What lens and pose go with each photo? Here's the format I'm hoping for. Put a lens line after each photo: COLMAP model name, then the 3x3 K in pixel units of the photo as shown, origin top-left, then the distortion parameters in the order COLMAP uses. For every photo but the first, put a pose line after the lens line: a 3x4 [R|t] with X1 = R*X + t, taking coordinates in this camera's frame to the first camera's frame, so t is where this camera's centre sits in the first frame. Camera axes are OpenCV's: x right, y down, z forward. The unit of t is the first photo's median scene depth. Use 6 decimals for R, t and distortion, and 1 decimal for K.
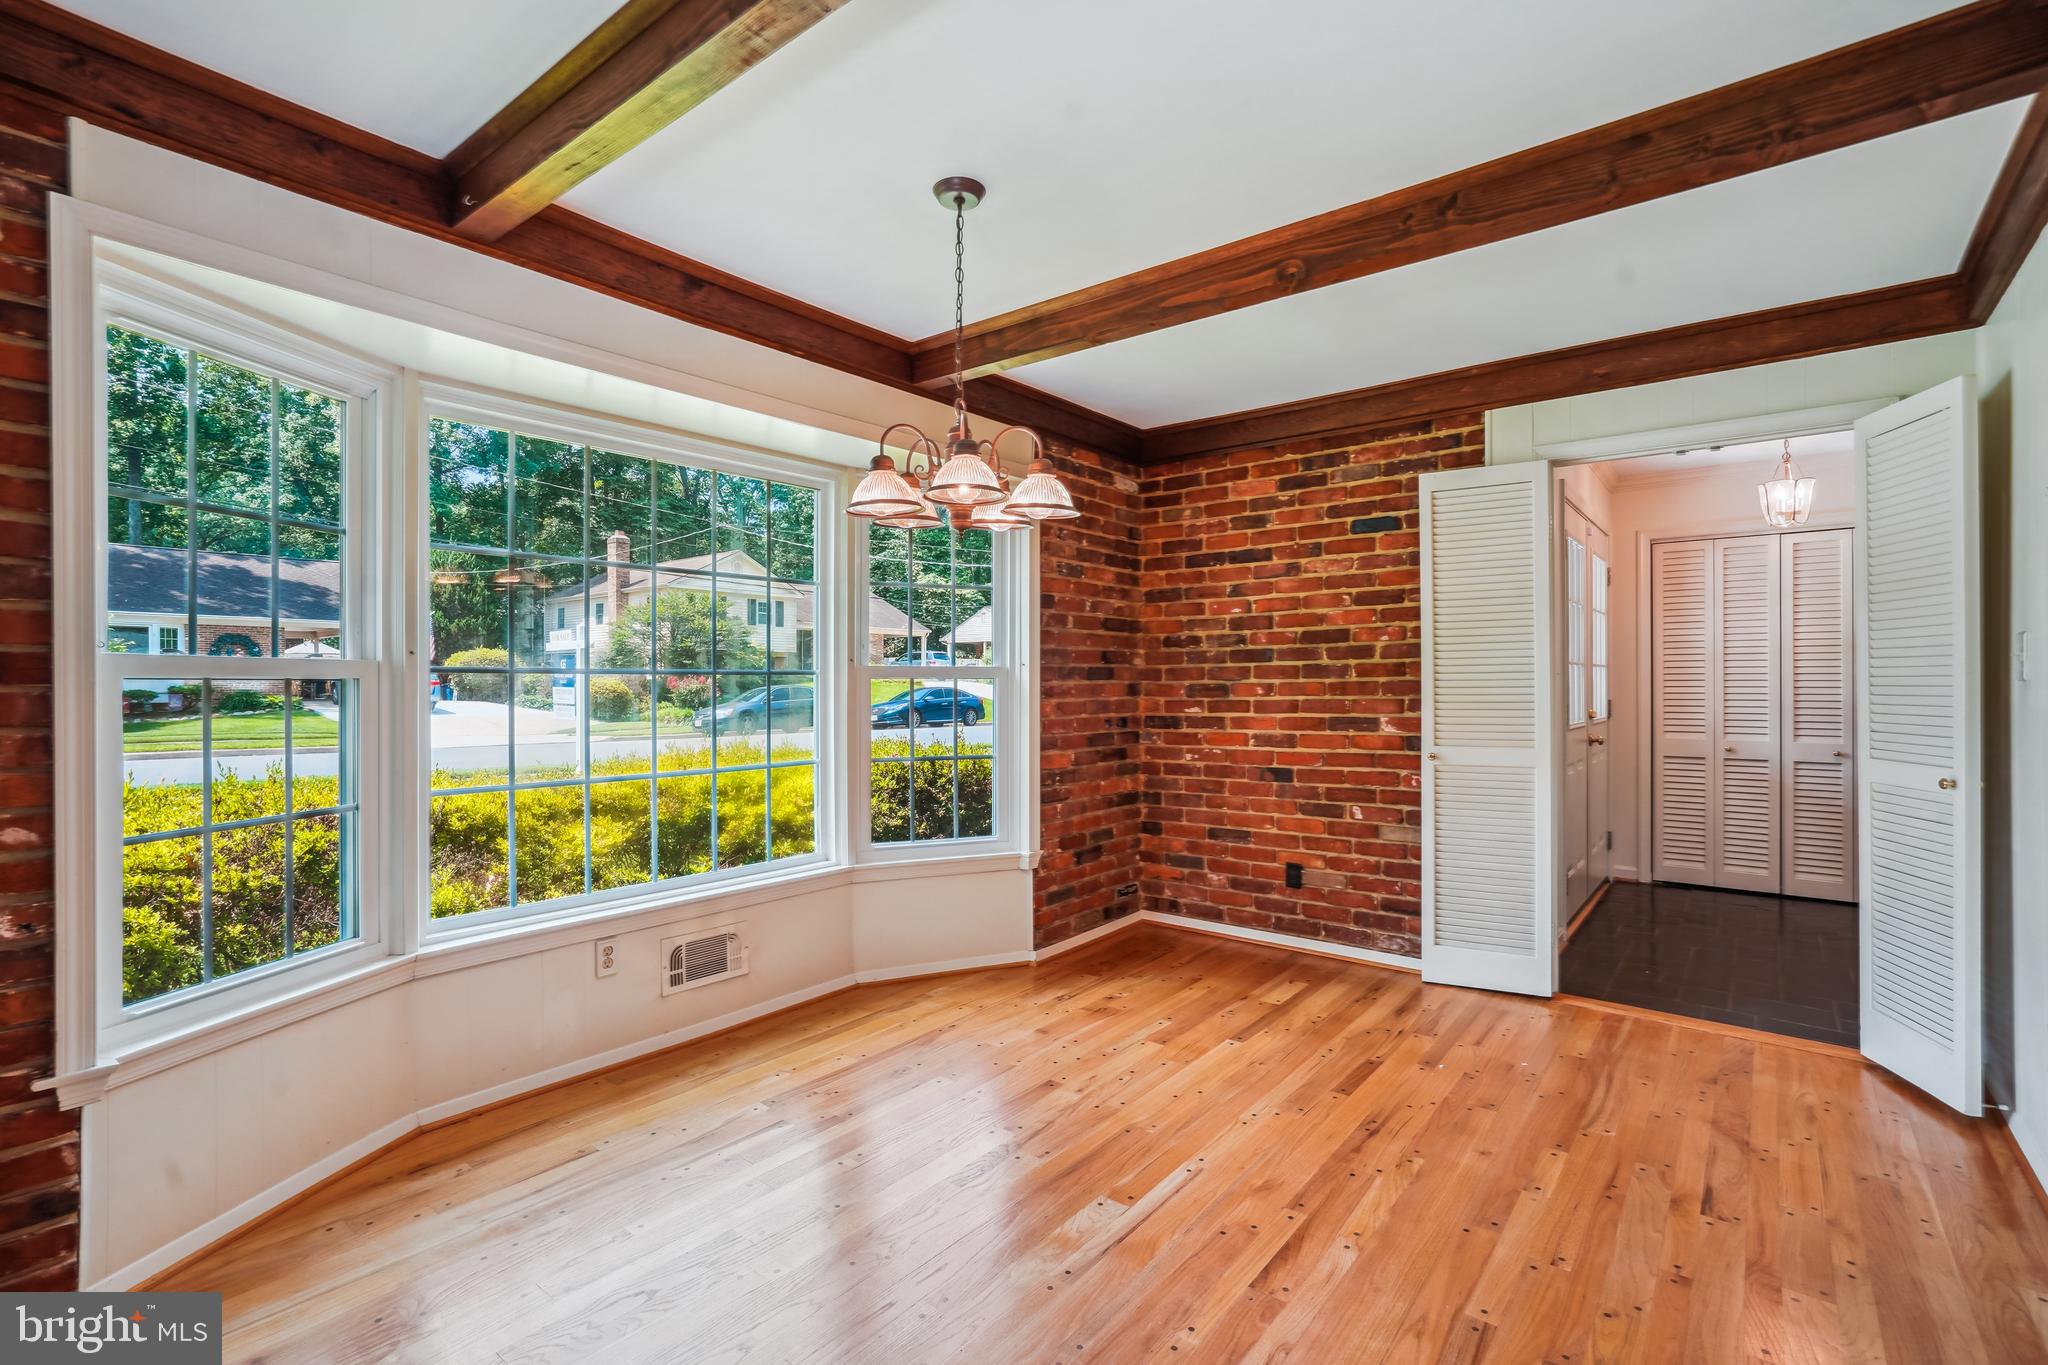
lens RADIAL K [[939.8, 0, 1021.4], [0, 939.8, 679.9], [0, 0, 1]] dist [-0.021389, 0.004857]
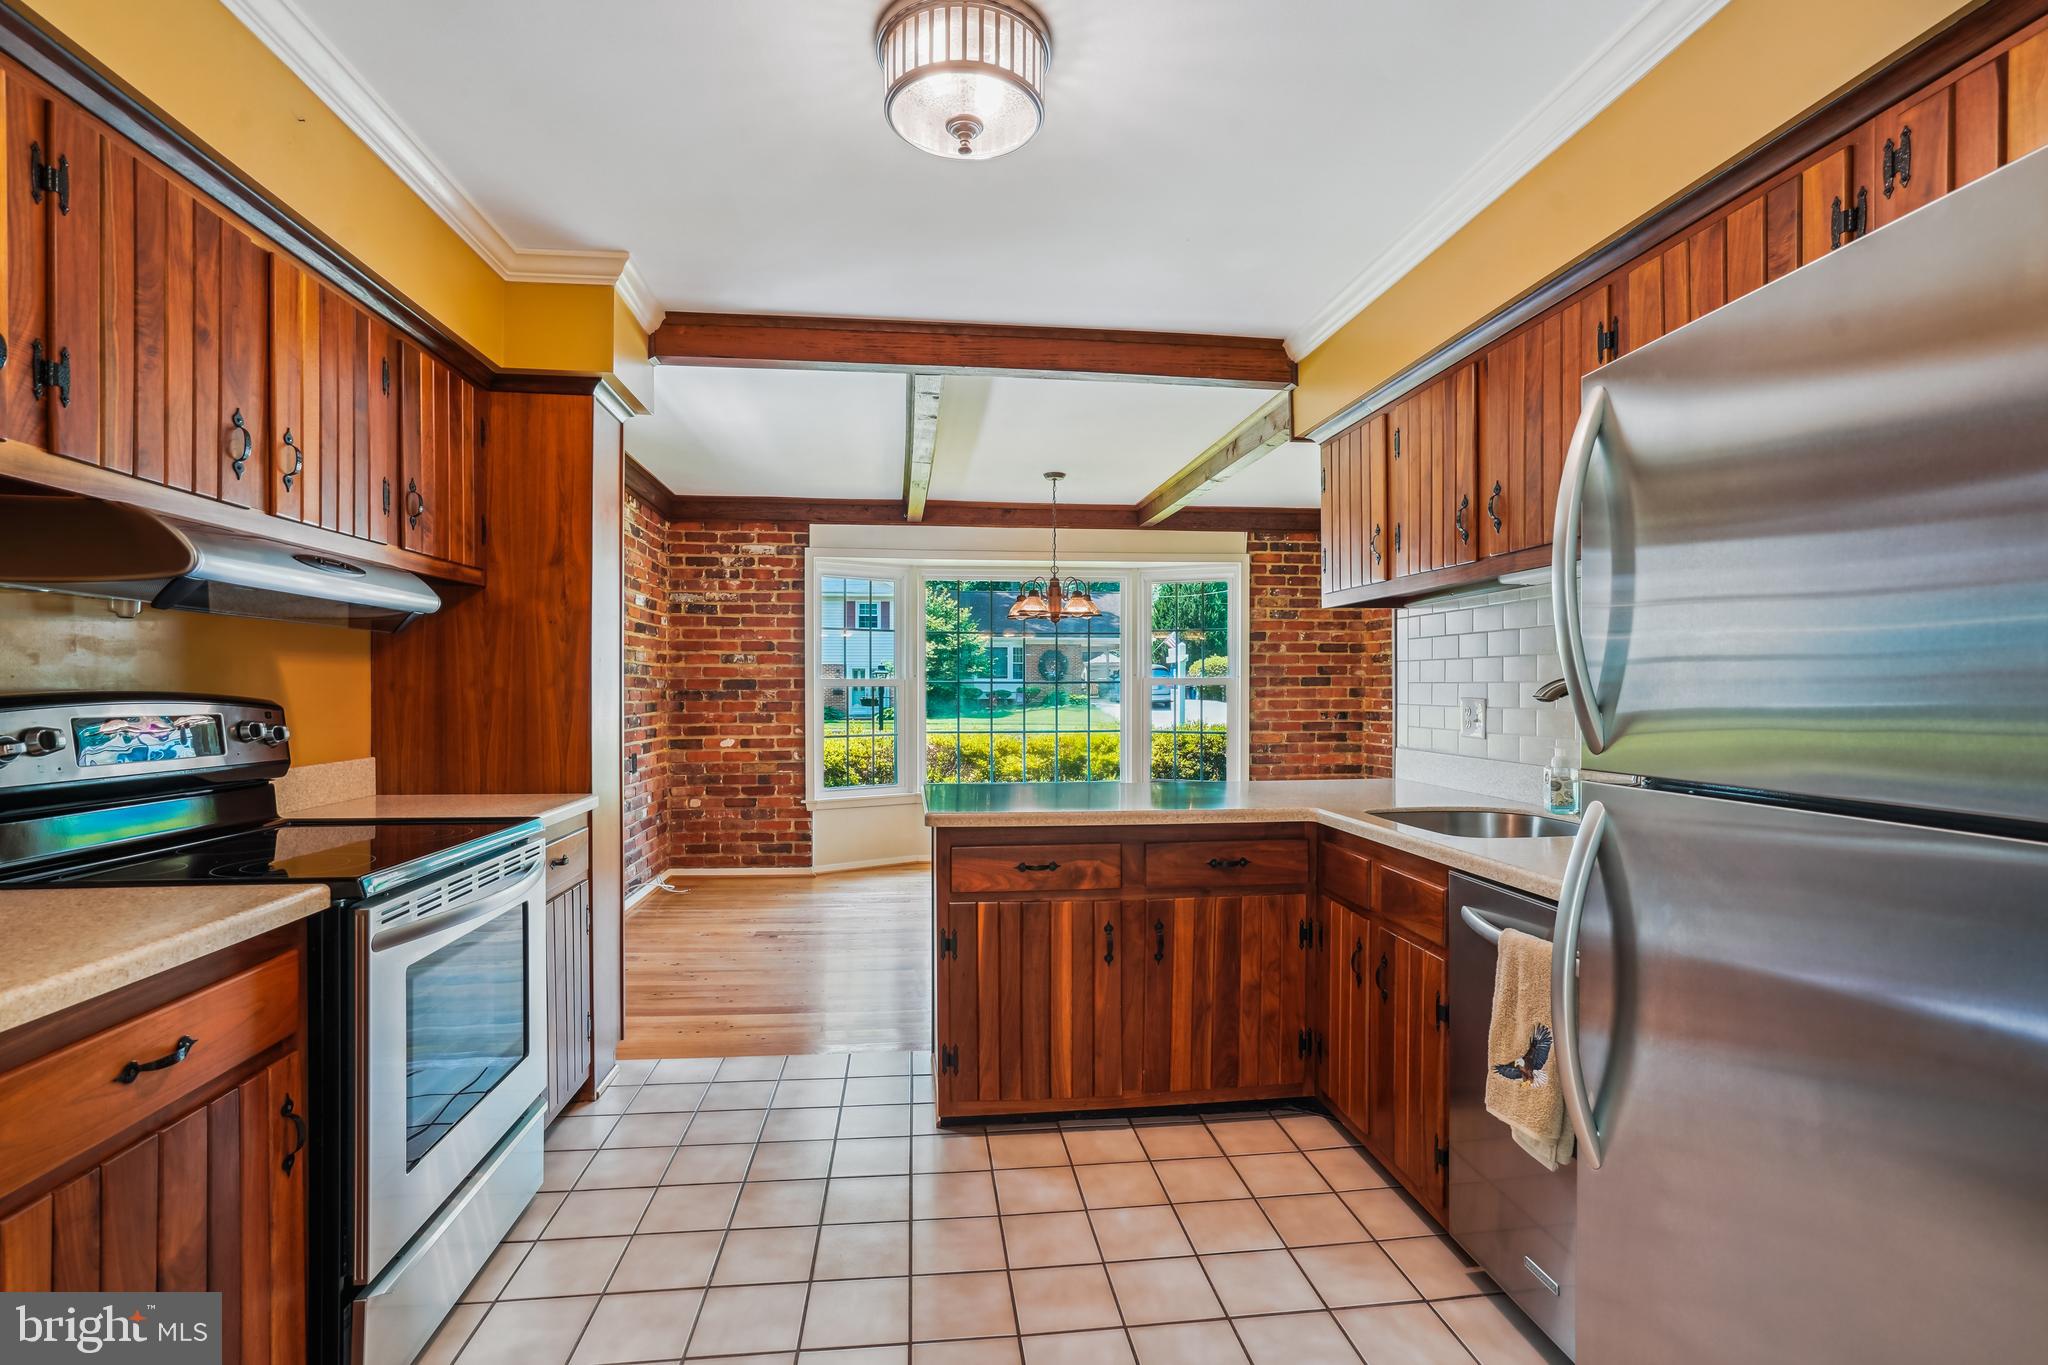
lens RADIAL K [[939.8, 0, 1009.1], [0, 939.8, 689.0], [0, 0, 1]] dist [-0.021389, 0.004857]
pose [[0.706036, 0.001955, -0.708173, 0.800559], [0.003845, 0.999971, 0.006594, -0.006660], [0.708165, -0.007378, 0.706008, -0.384124]]
